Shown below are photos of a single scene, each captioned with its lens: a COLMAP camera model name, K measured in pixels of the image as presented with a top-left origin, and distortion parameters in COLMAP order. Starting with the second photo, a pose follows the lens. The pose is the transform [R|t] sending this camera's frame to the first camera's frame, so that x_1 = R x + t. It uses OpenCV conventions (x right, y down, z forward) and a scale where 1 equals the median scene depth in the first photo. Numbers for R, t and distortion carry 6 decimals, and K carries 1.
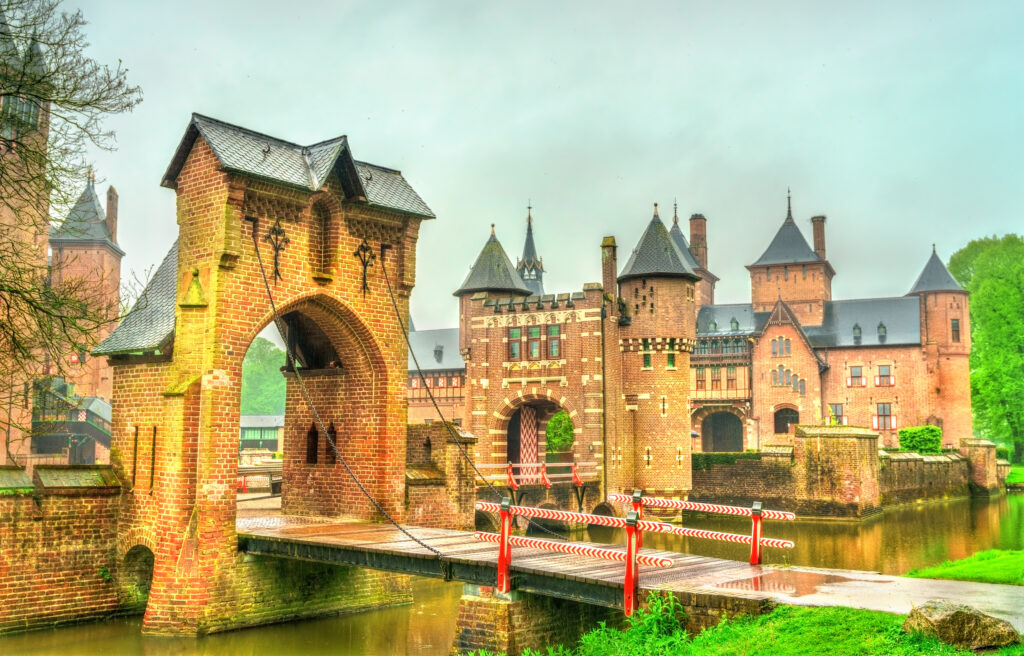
lens RADIAL K [[984.1, 0, 512.0], [0, 984.1, 328.0], [0, 0, 1]] dist [0.008265, -0.001524]
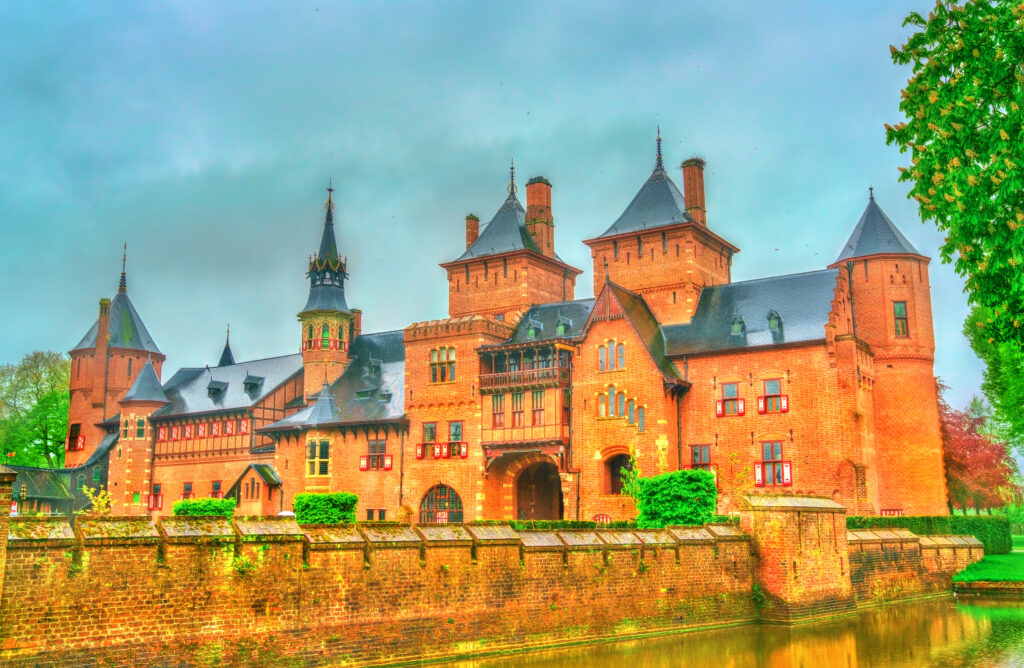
lens RADIAL K [[971.5, 0, 512.0], [0, 971.5, 334.0], [0, 0, 1]] dist [0.003605, 0.008911]
pose [[0.986438, -0.037845, -0.159713, 0.431439], [0.026582, 0.997045, -0.072078, 0.067073], [0.161968, 0.066855, 0.984529, 0.524110]]
